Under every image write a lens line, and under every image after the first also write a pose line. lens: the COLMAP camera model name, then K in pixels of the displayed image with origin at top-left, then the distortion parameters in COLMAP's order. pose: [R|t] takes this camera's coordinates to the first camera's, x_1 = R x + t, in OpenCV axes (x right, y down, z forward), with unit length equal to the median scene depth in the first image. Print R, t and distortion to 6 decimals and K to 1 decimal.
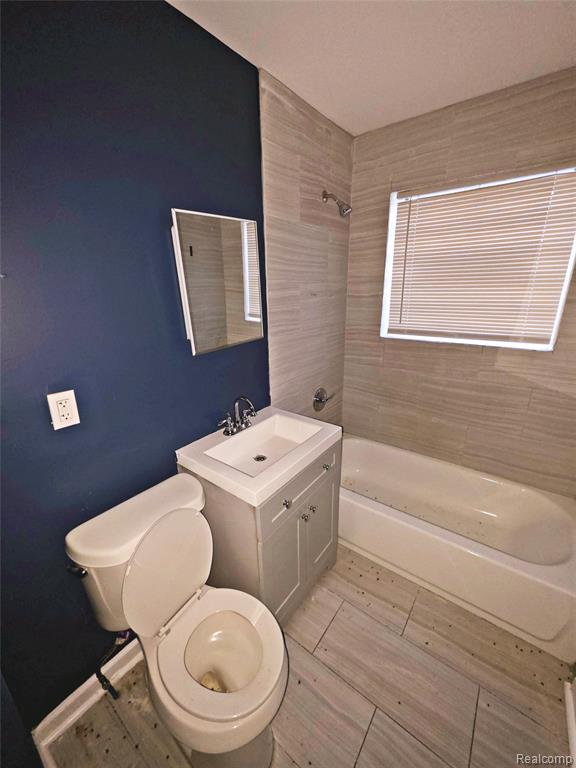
lens RADIAL K [[307.2, 0, 288.6], [0, 307.2, 384.2], [0, 0, 1]] dist [-0.000322, 0.000588]
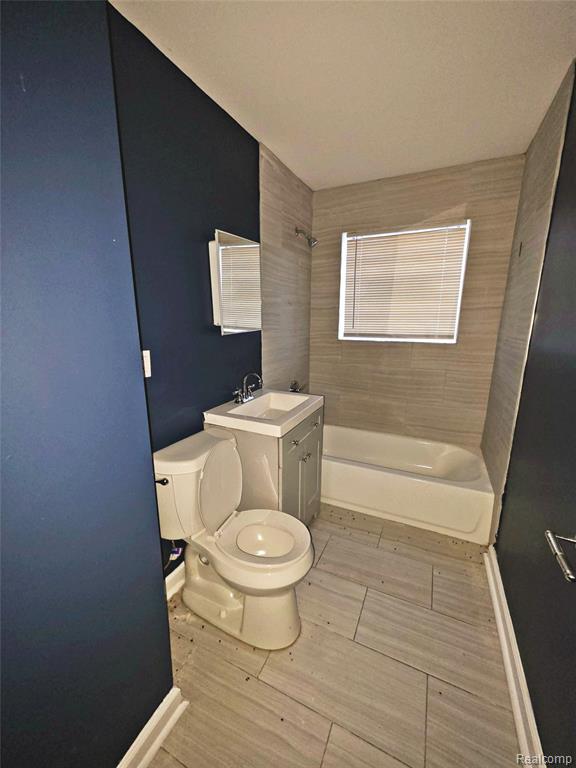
lens RADIAL K [[307.2, 0, 288.1], [0, 307.2, 382.7], [0, 0, 1]] dist [-0.000322, 0.000588]
pose [[0.979459, -0.021055, 0.200540, -0.200026], [0.040854, 0.994628, -0.095107, 0.166092], [-0.197460, 0.101346, 0.975058, -0.224399]]
